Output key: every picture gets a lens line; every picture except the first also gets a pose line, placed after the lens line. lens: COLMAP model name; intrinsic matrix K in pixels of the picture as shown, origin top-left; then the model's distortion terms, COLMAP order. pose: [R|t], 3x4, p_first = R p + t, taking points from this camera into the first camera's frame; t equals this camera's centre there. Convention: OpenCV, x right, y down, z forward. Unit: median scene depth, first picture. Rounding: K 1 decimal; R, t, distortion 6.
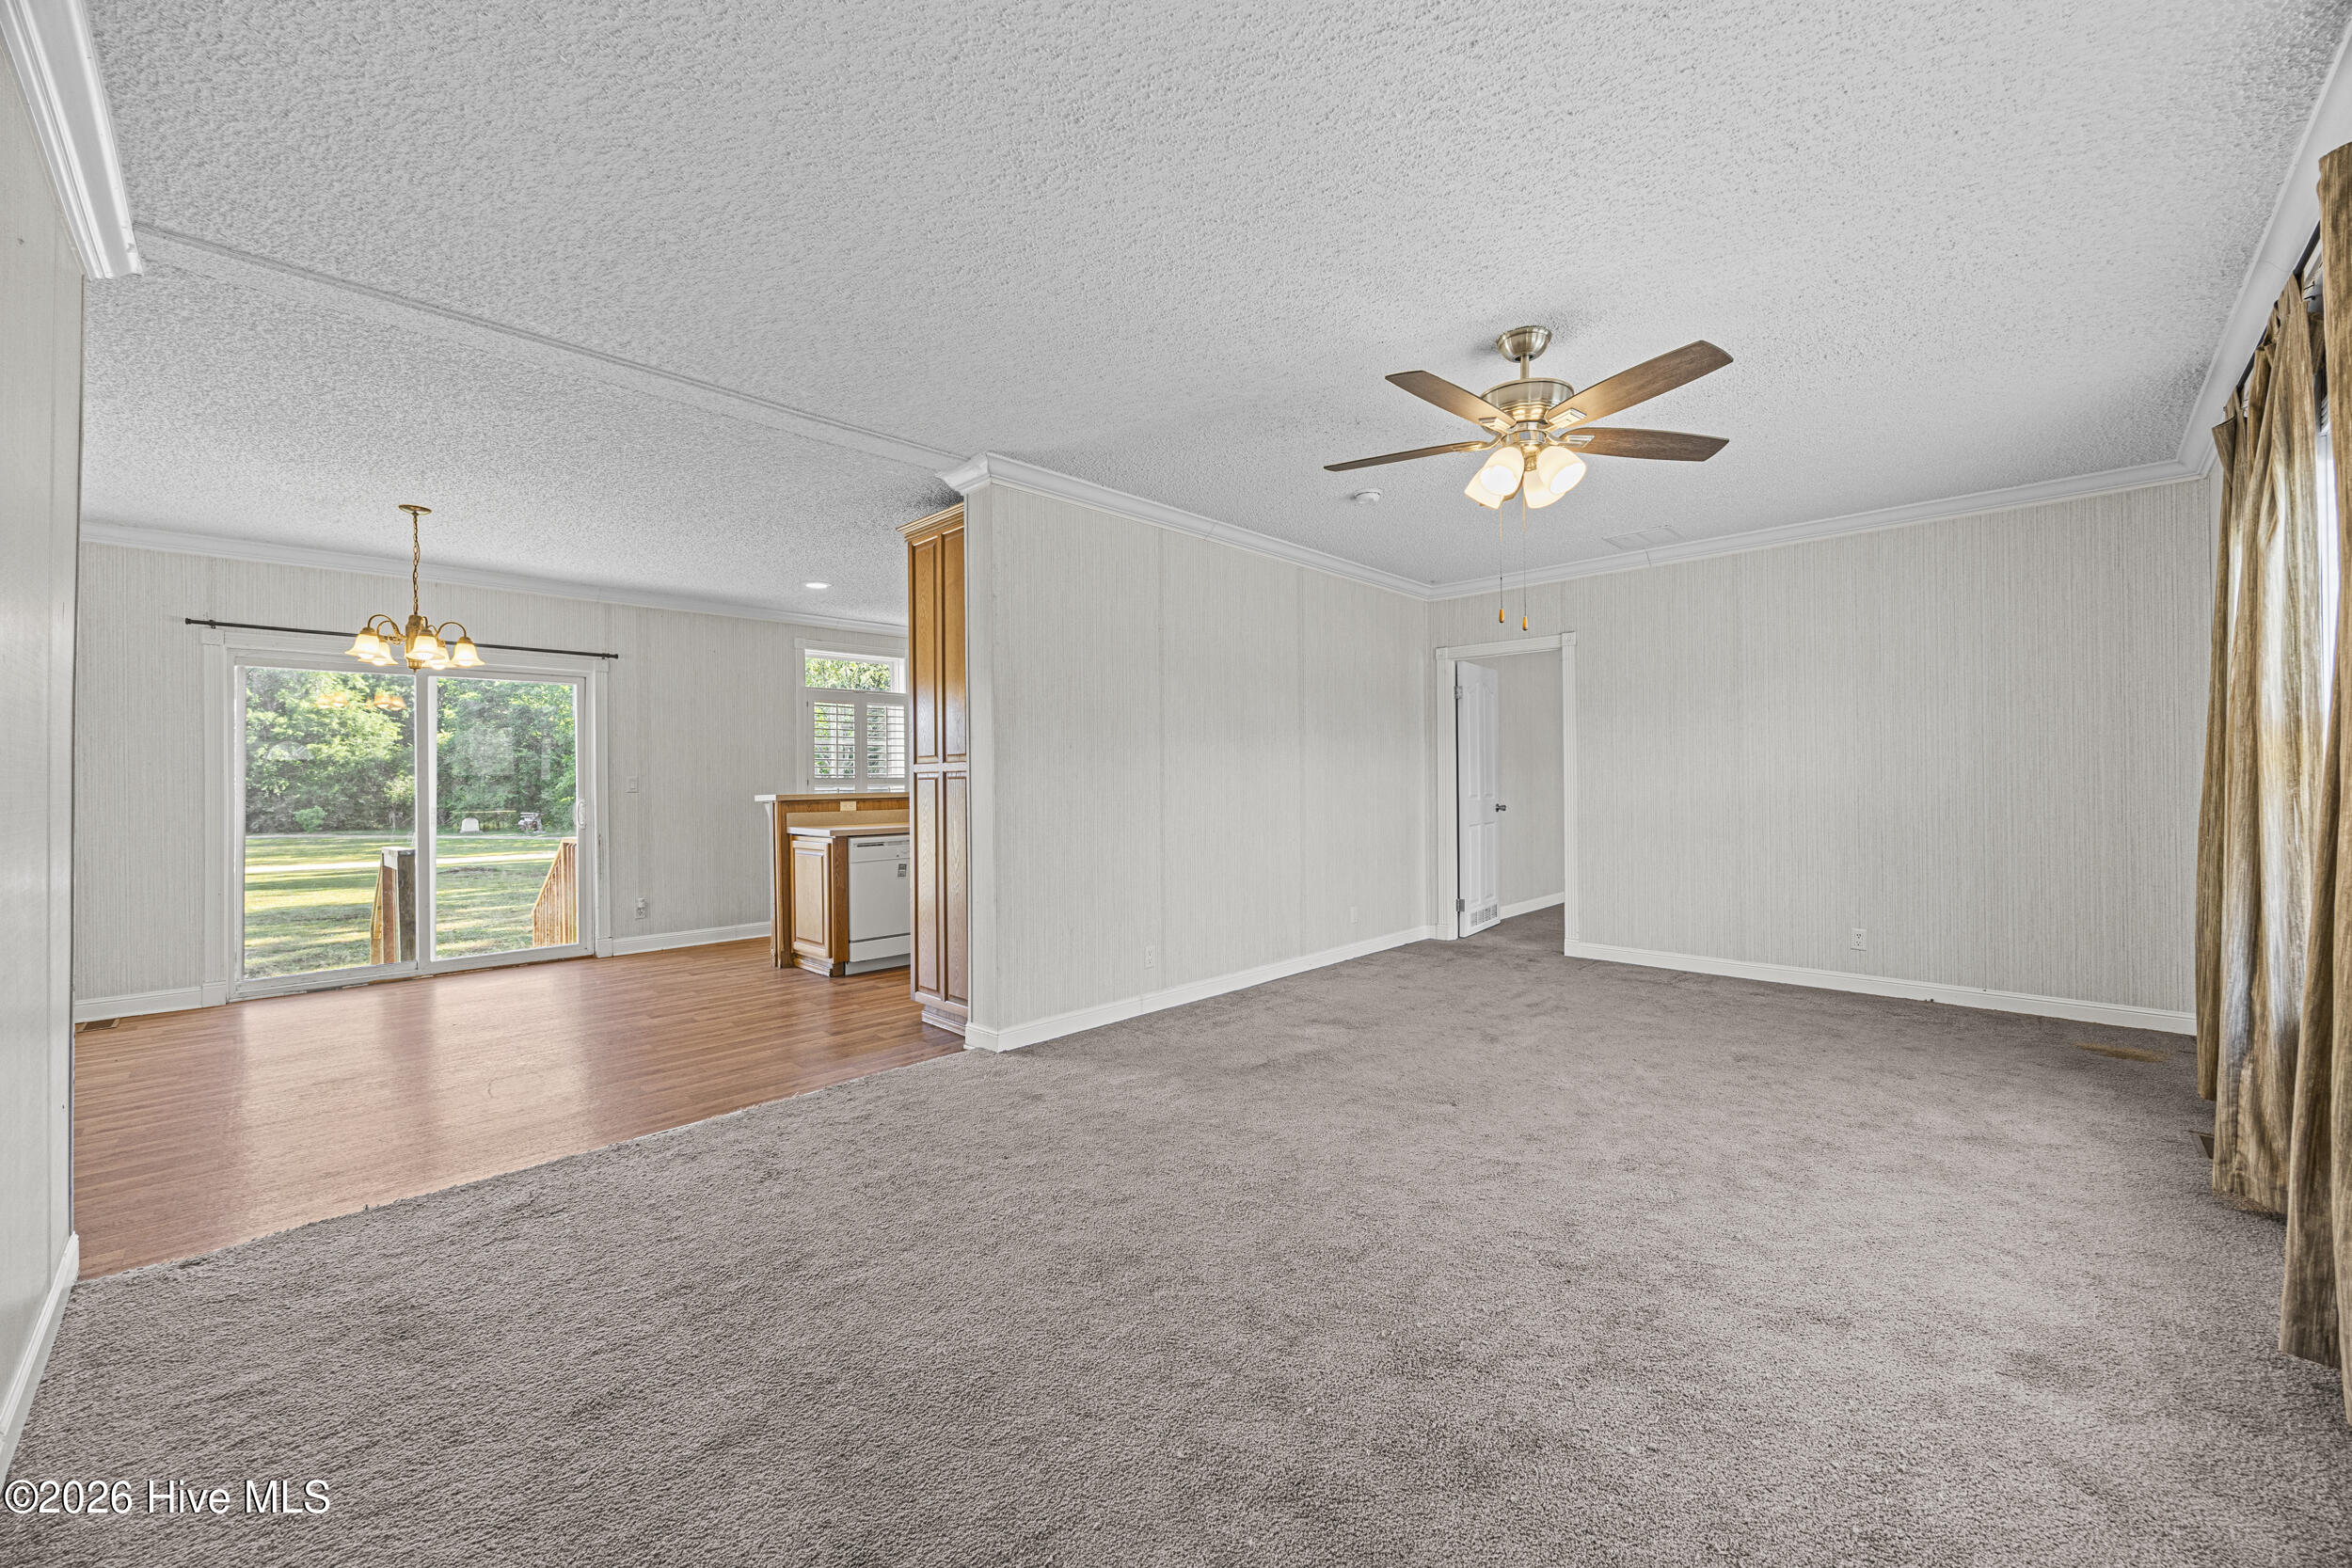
lens RADIAL K [[895.8, 0, 1168.0], [0, 895.8, 772.4], [0, 0, 1]] dist [-0.002720, 0.000116]
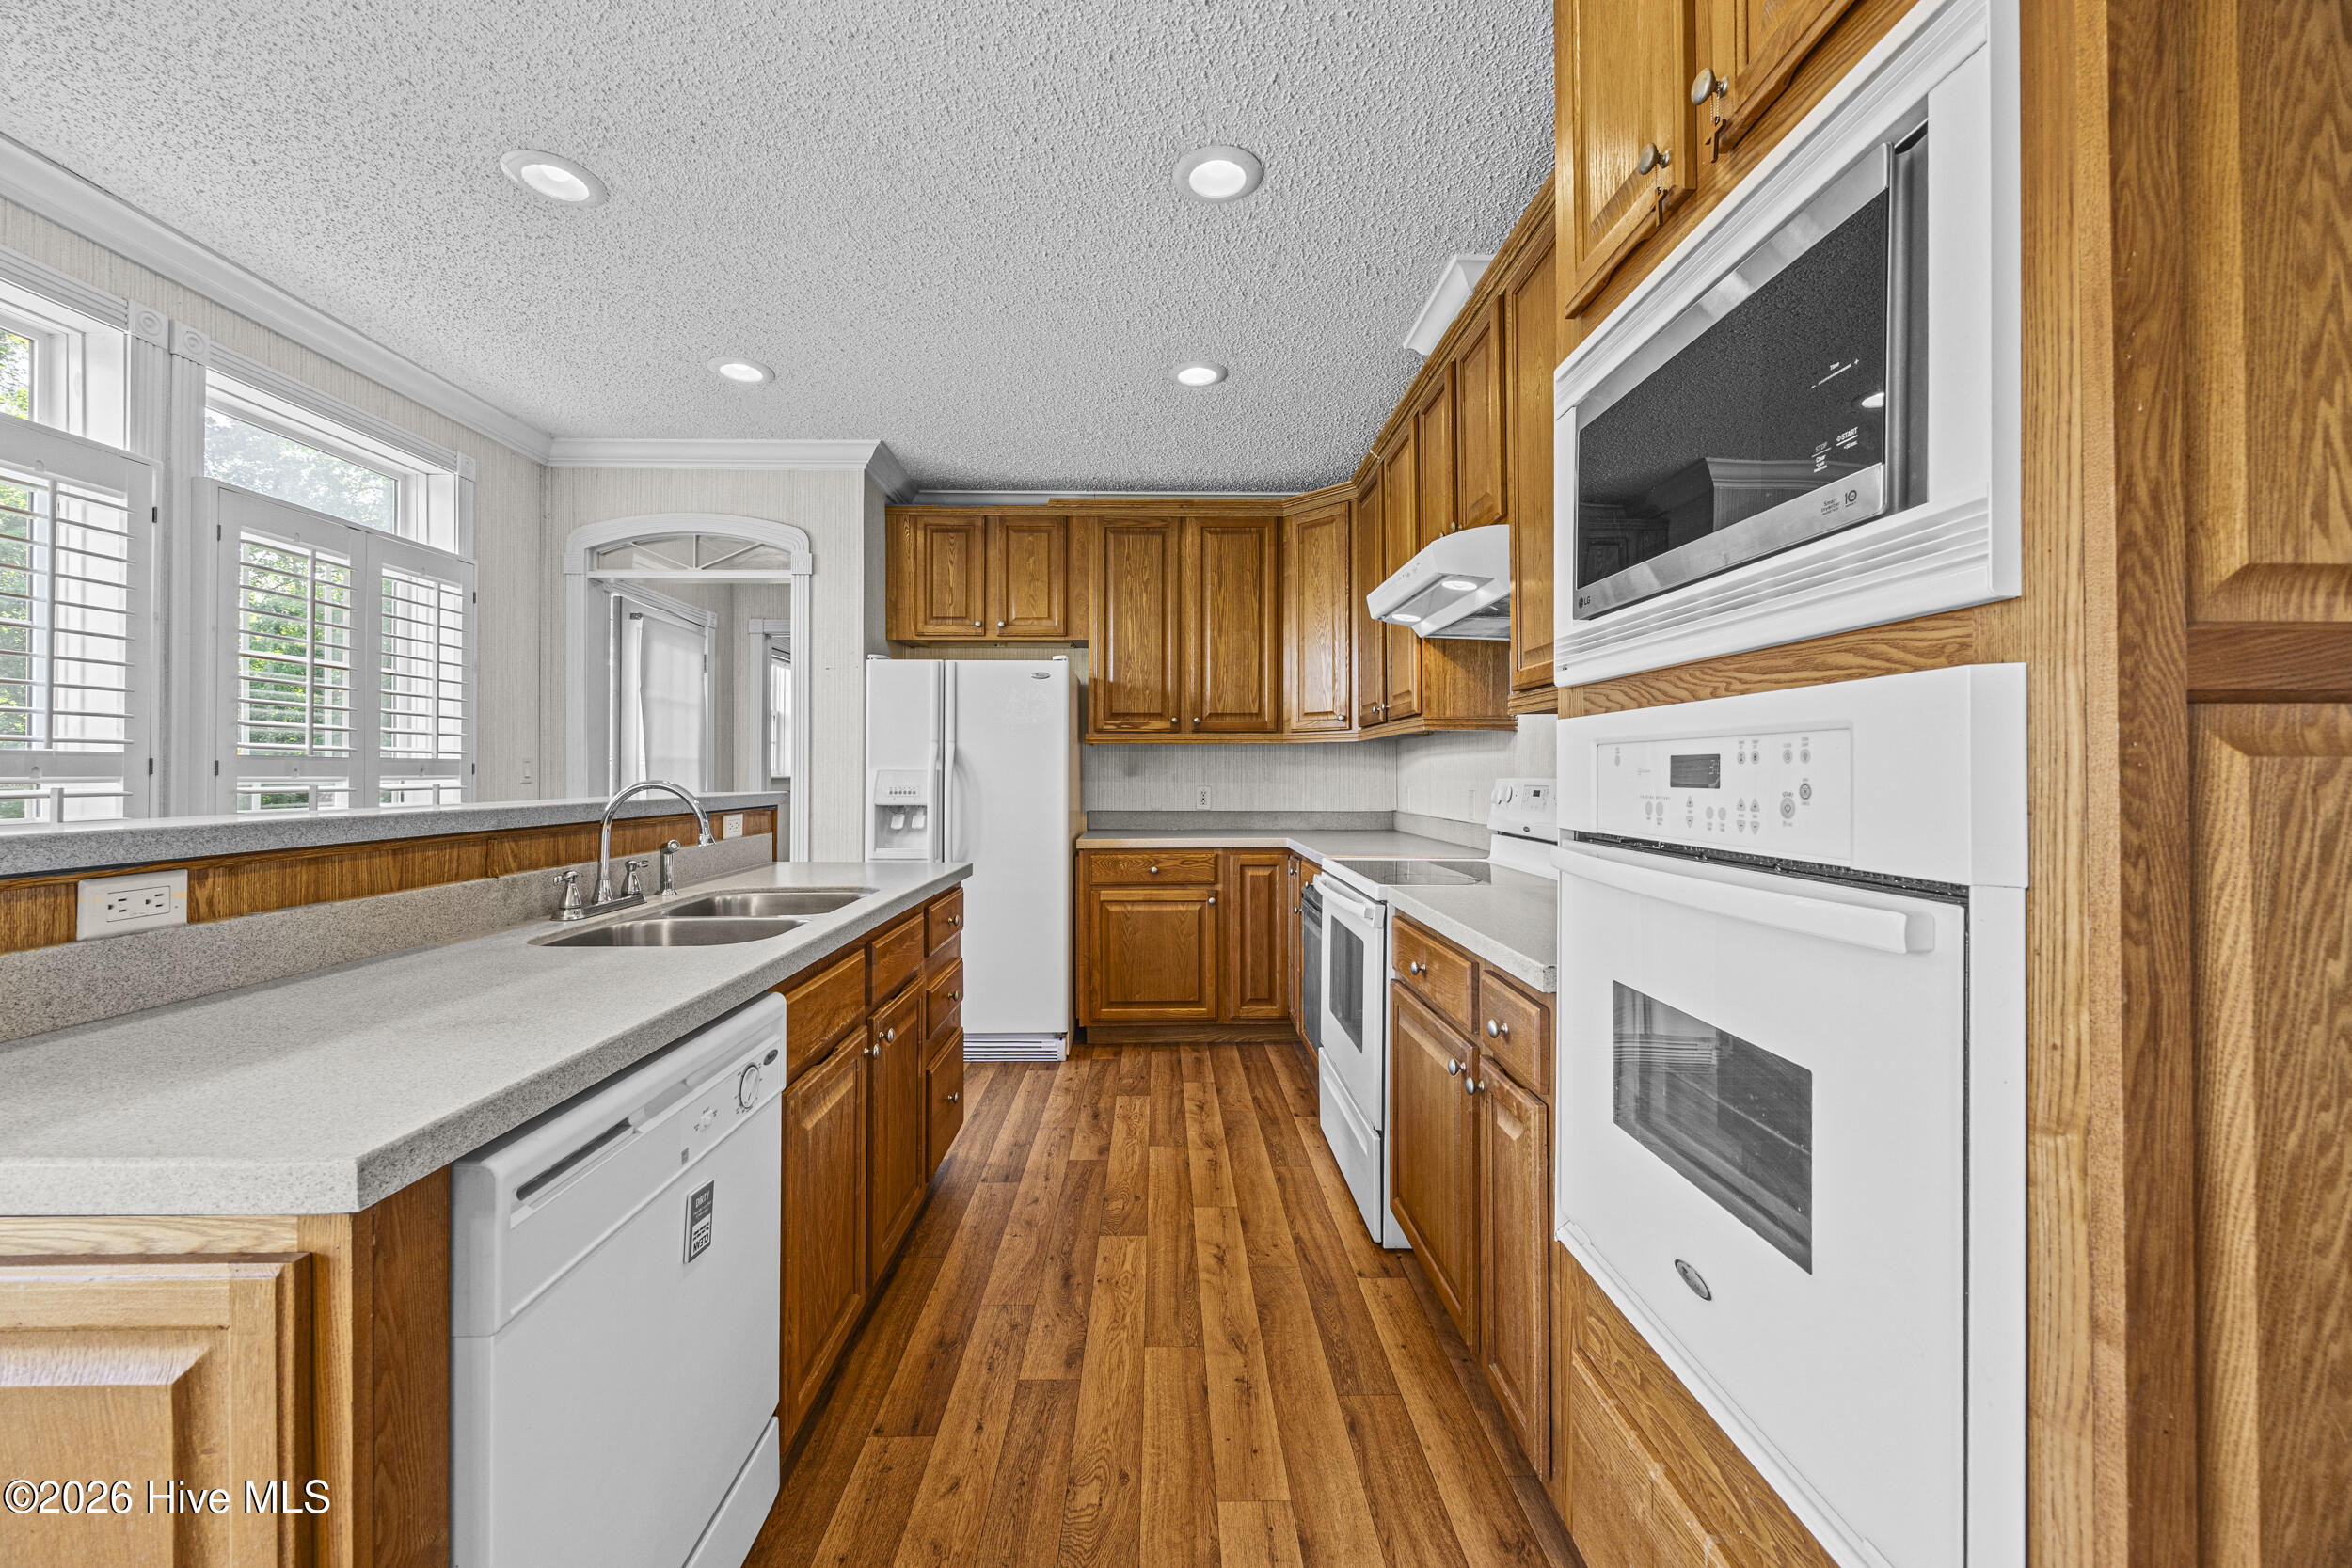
lens RADIAL K [[895.8, 0, 1177.1], [0, 895.8, 769.7], [0, 0, 1]] dist [-0.002720, 0.000116]
pose [[0.700098, 0.012000, 0.713946, -0.345480], [-0.013820, 0.999899, -0.003255, 0.009830], [-0.713913, -0.007588, 0.700193, 0.750293]]
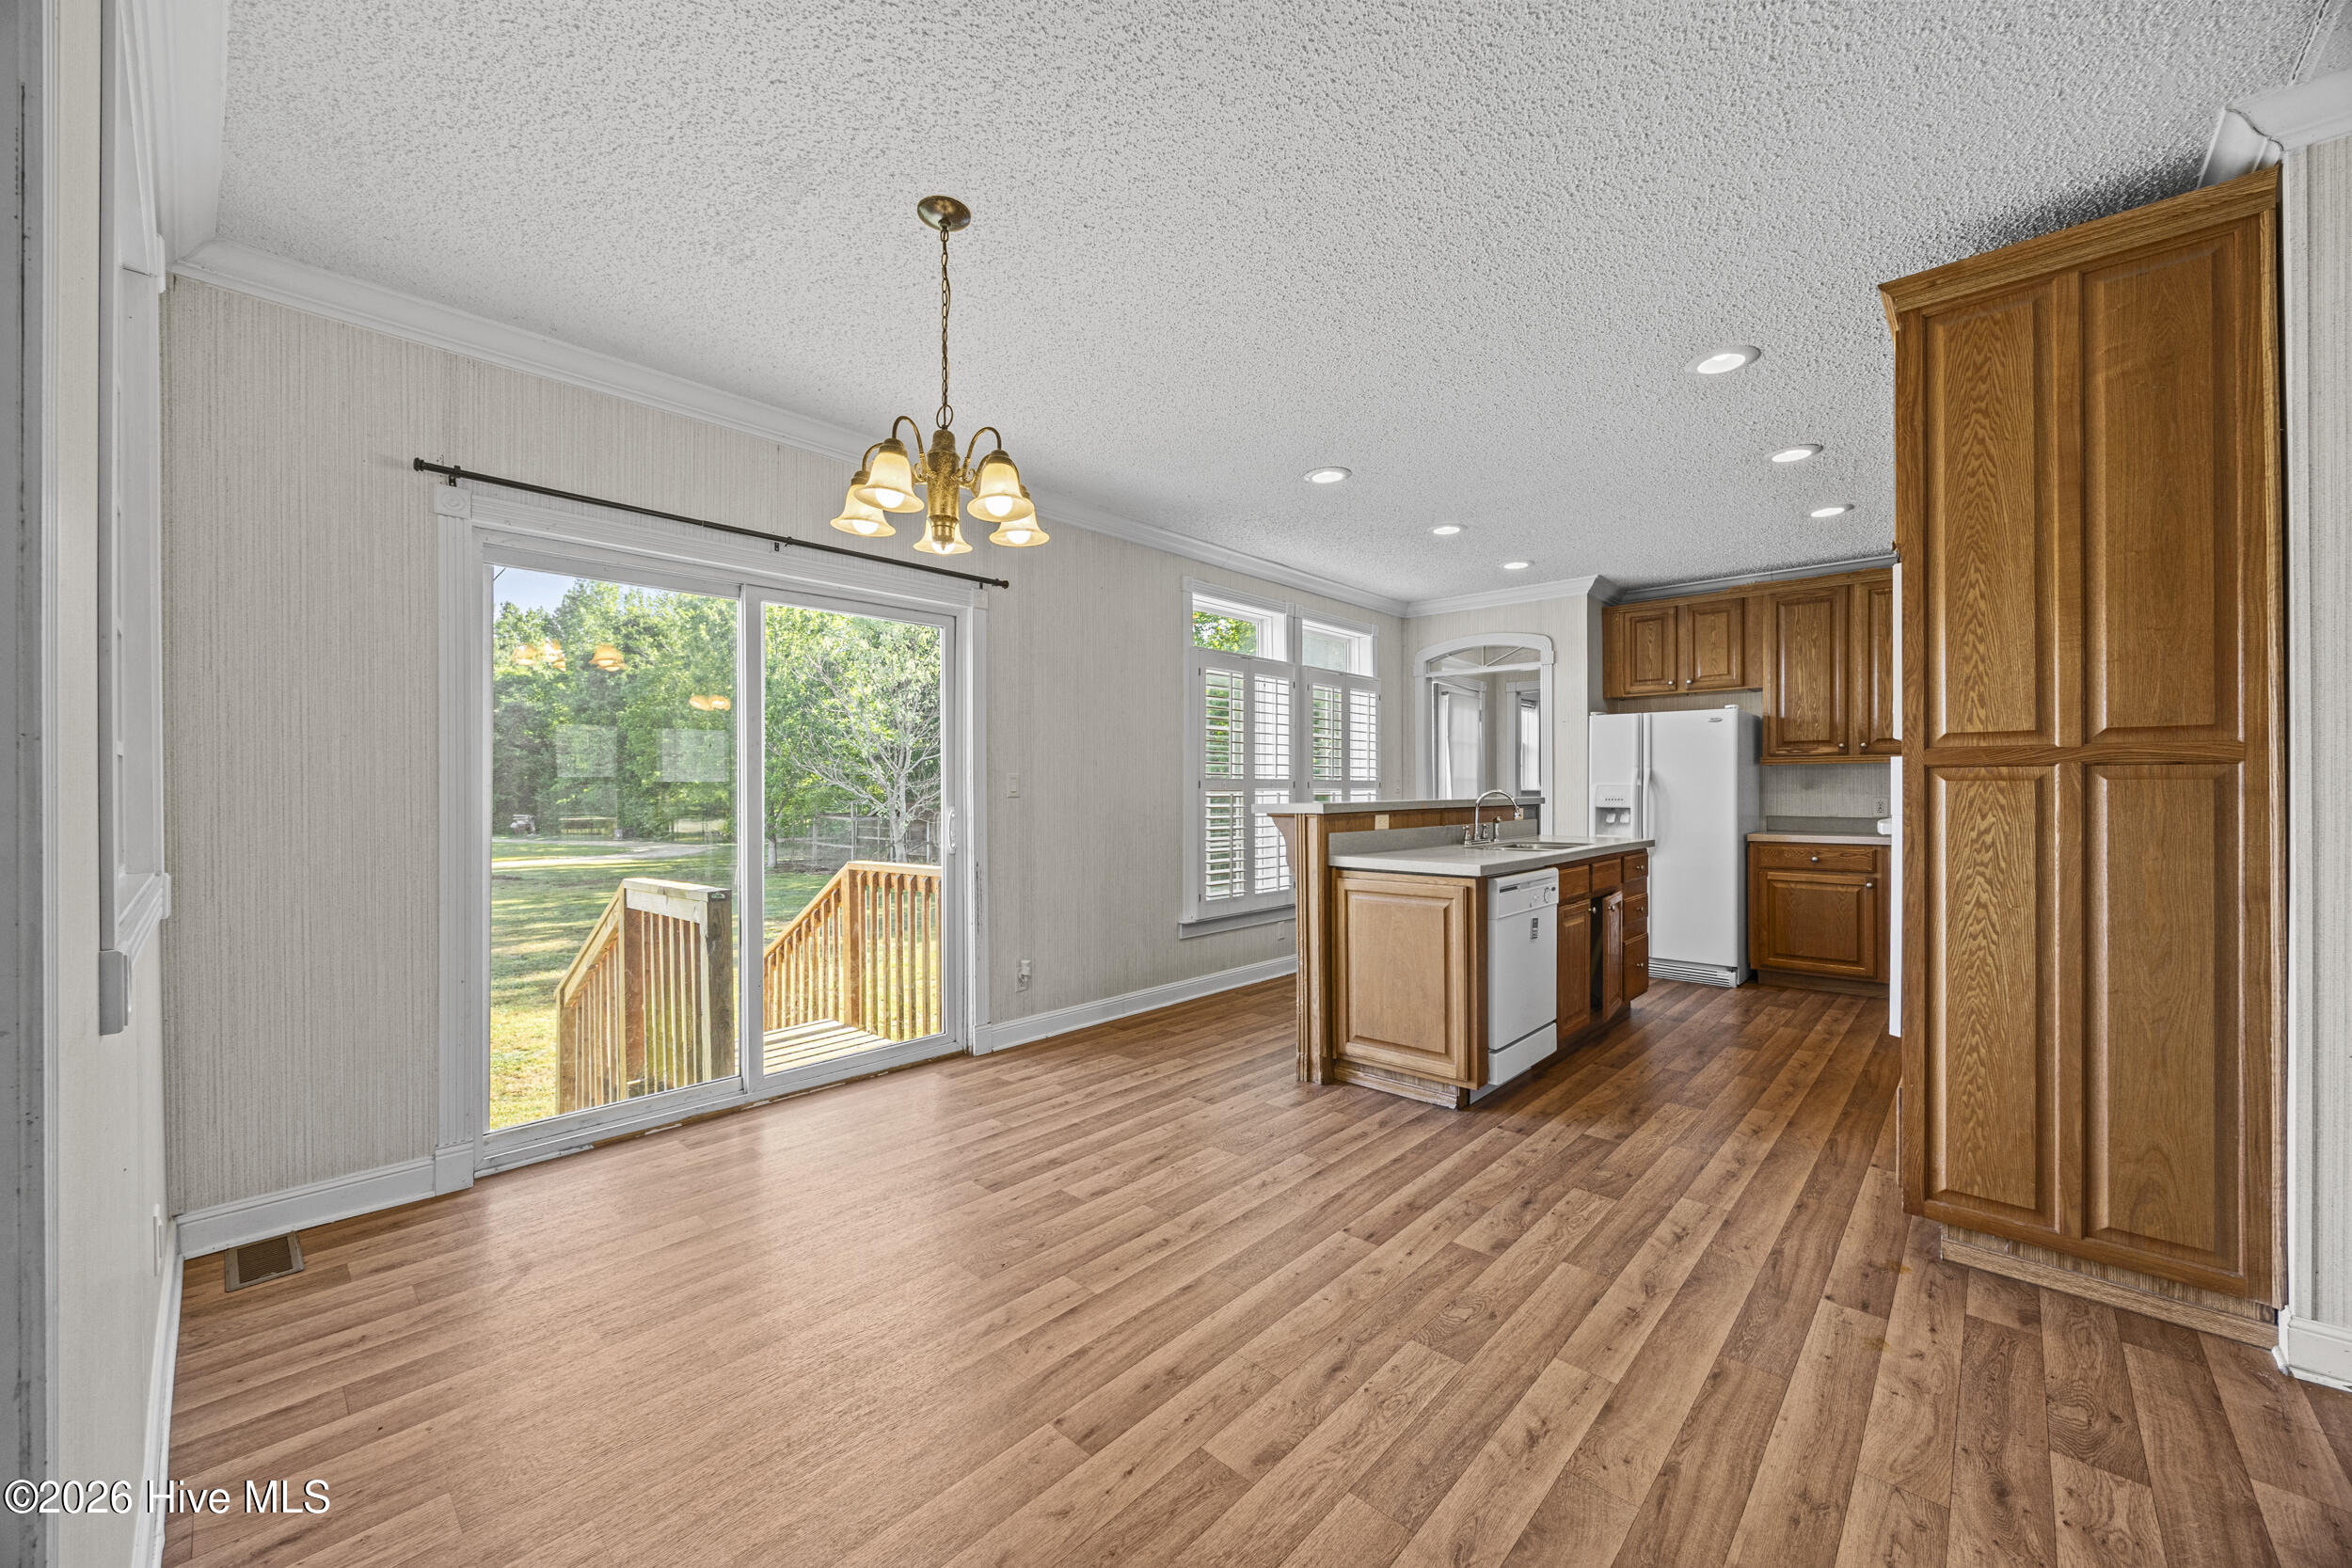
lens RADIAL K [[895.8, 0, 1164.7], [0, 895.8, 783.5], [0, 0, 1]] dist [-0.002720, 0.000116]
pose [[0.999809, 0.008638, 0.017530, -0.532542], [-0.008718, 0.999952, 0.004538, 0.008935], [-0.017490, -0.004690, 0.999836, 0.373072]]
